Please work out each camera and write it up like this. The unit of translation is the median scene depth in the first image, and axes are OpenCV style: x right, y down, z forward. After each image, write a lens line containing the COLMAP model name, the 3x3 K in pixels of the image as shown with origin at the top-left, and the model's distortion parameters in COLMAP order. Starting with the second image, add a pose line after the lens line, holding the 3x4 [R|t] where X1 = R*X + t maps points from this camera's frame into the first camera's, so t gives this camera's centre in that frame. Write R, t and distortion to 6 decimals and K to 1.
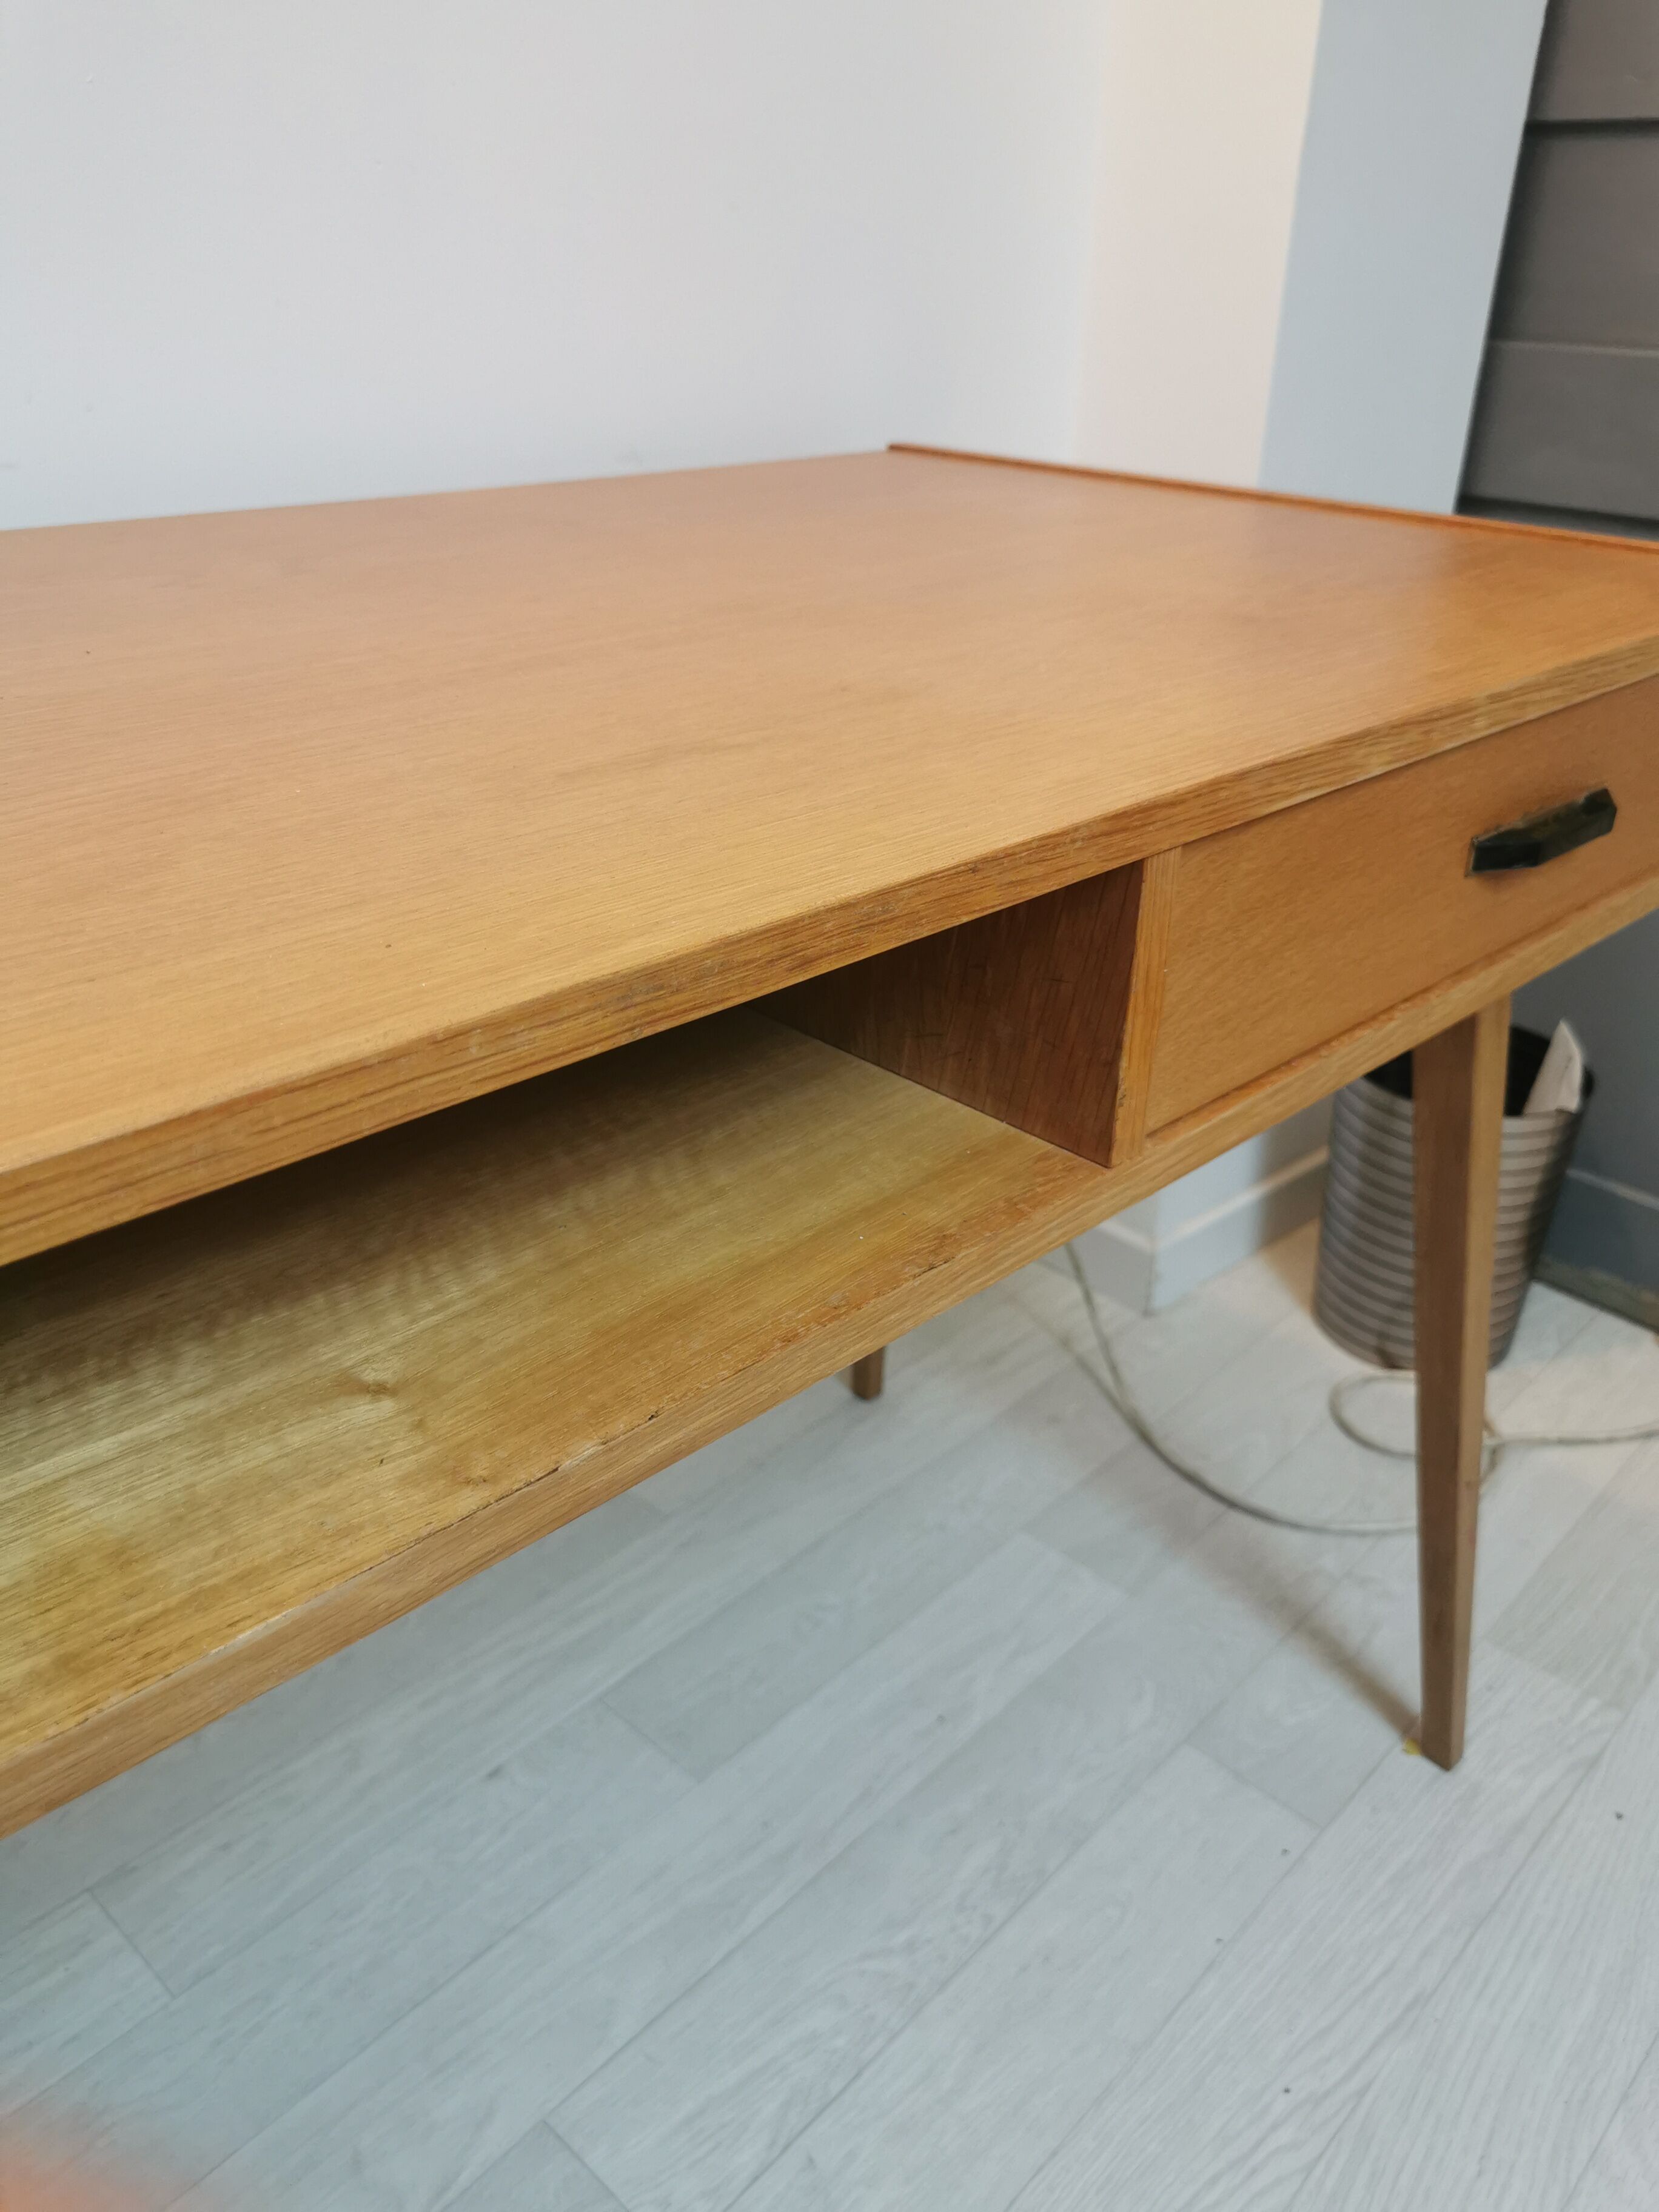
lens RADIAL K [[1738.5, 0, 828.6], [0, 1738.5, 1096.9], [0, 0, 1]] dist [0.010082, -0.009967]
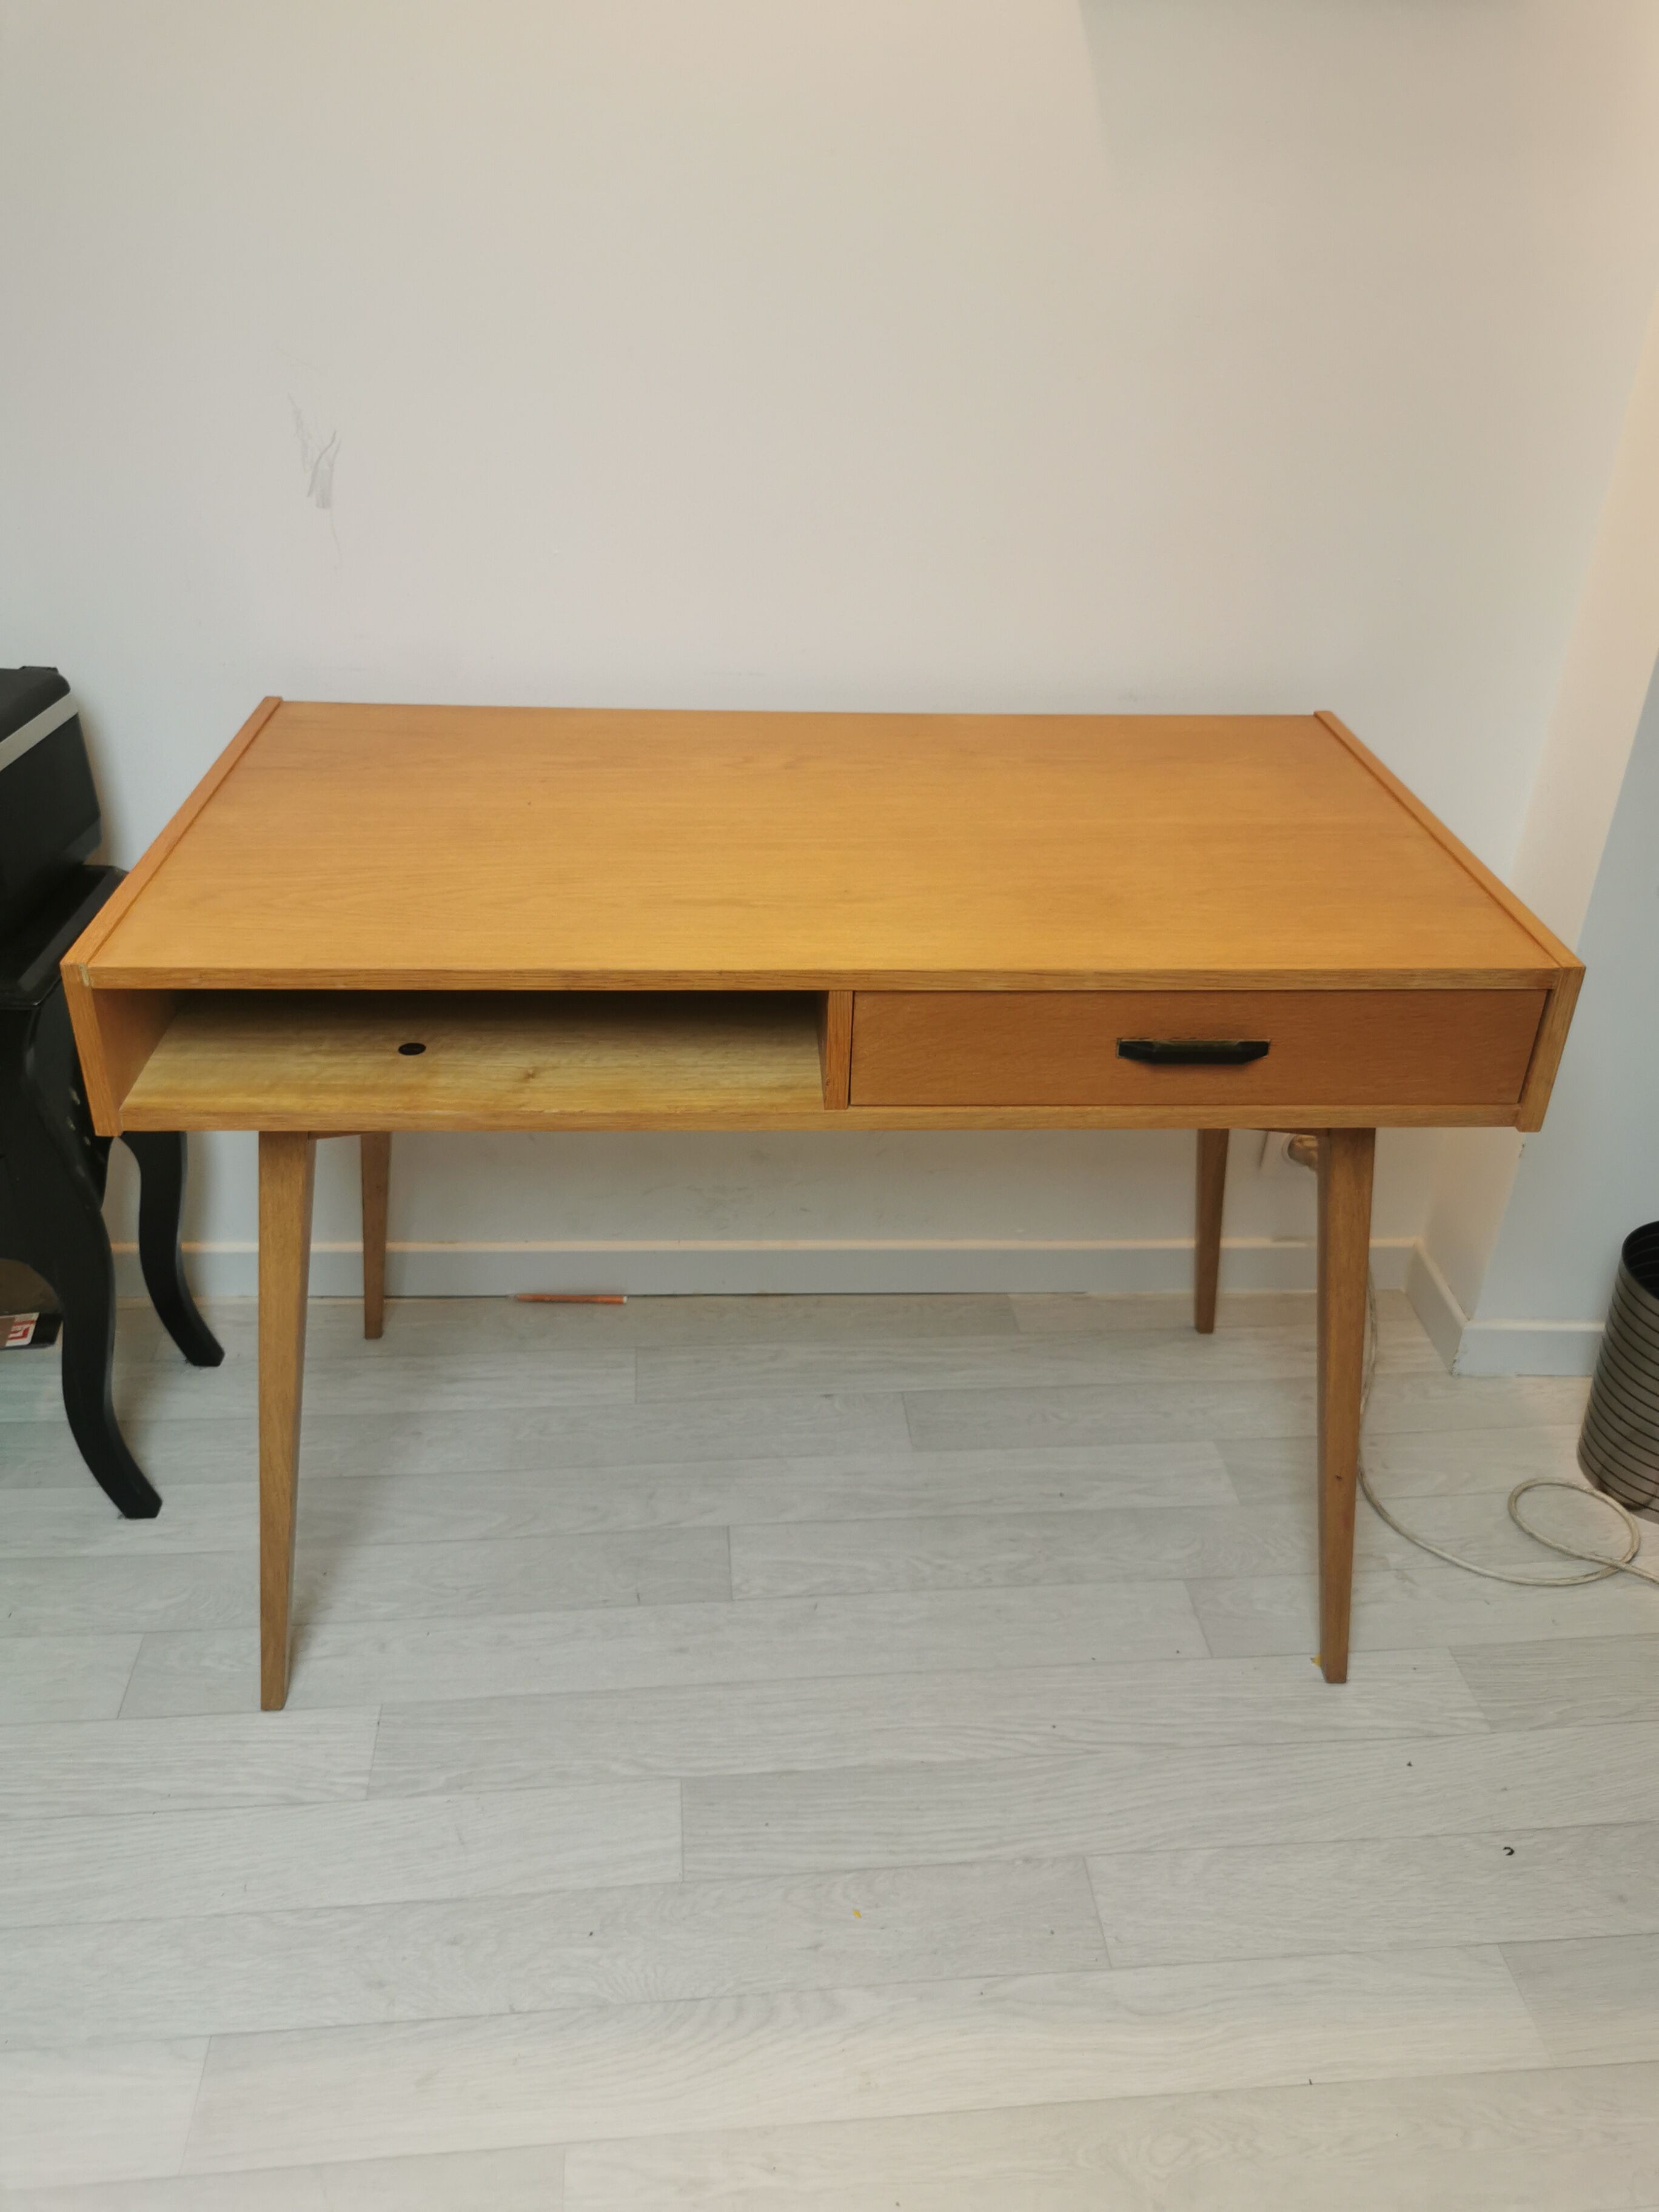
lens RADIAL K [[1681.8, 0, 830.0], [0, 1681.8, 1094.8], [0, 0, 1]] dist [0.046203, -0.049692]
pose [[0.747872, 0.324779, -0.578970, 0.811484], [-0.304998, 0.942754, 0.134873, -0.159128], [0.589630, 0.075717, 0.804116, -0.478742]]
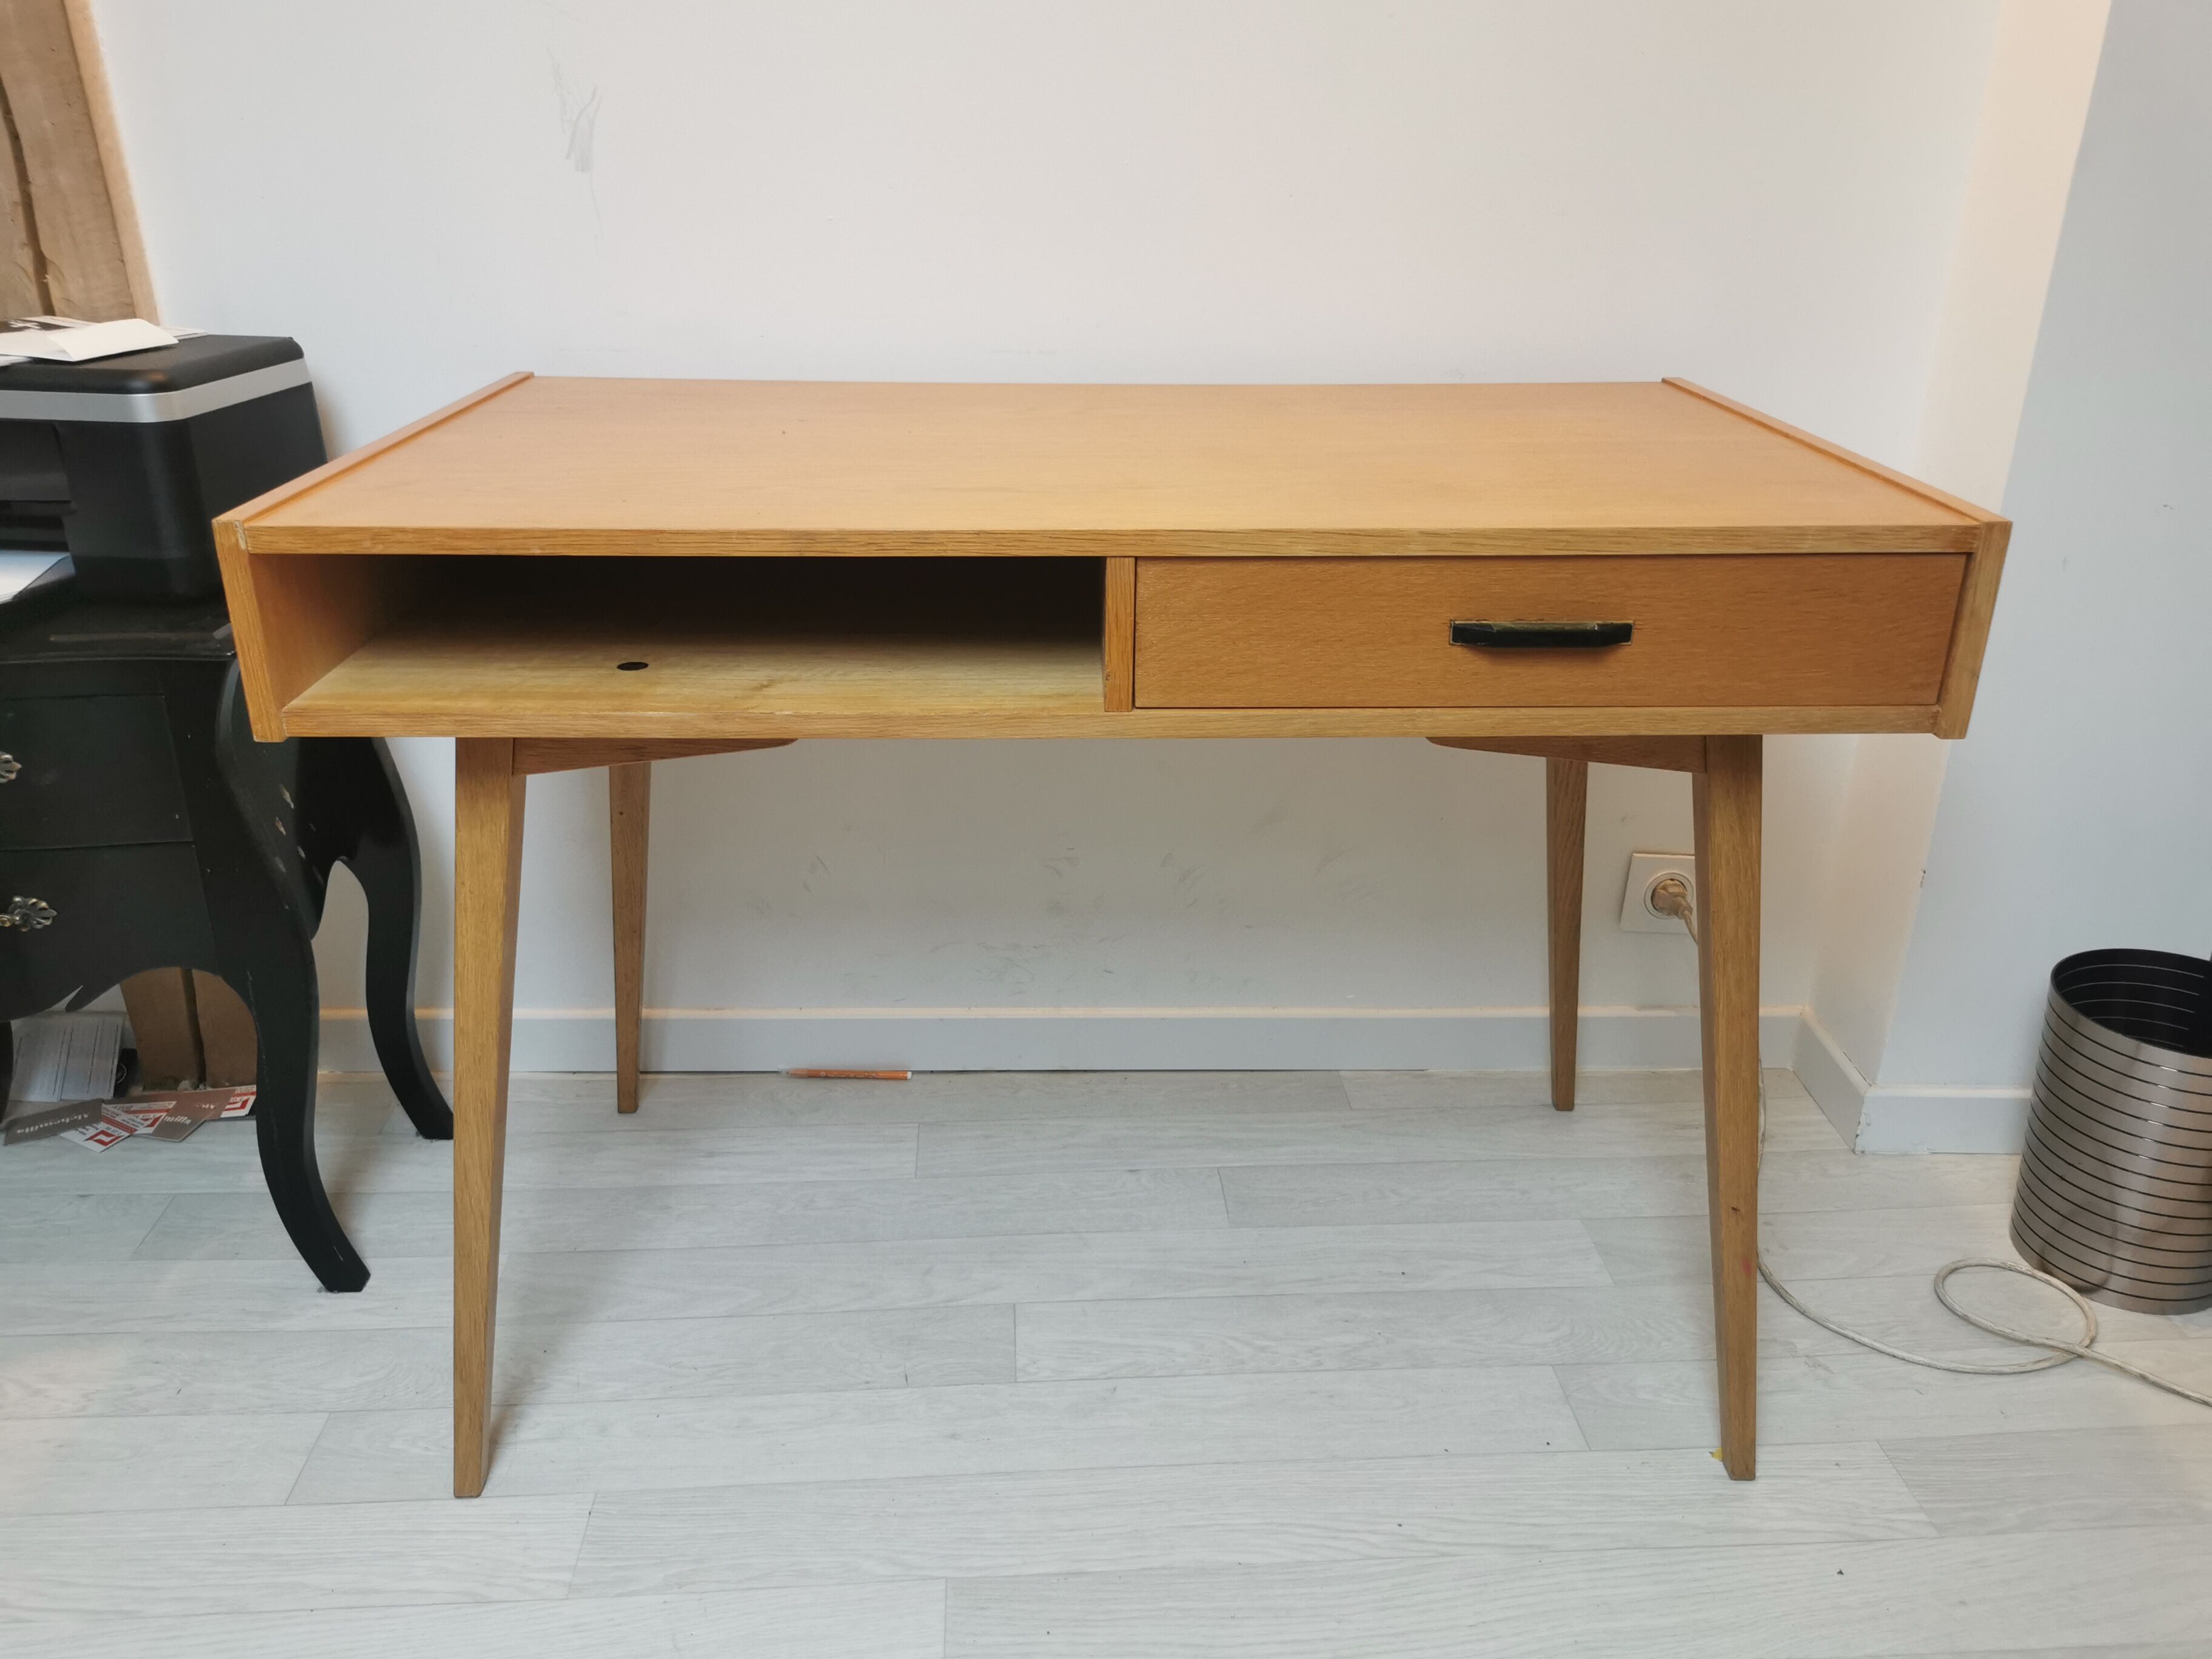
lens RADIAL K [[1681.8, 0, 1103.1], [0, 1681.8, 824.2], [0, 0, 1]] dist [0.046203, -0.049692]
pose [[0.726491, 0.243547, -0.642569, 0.786069], [-0.295771, 0.954863, 0.027513, 0.060745], [0.620266, 0.170065, 0.765734, -0.274887]]
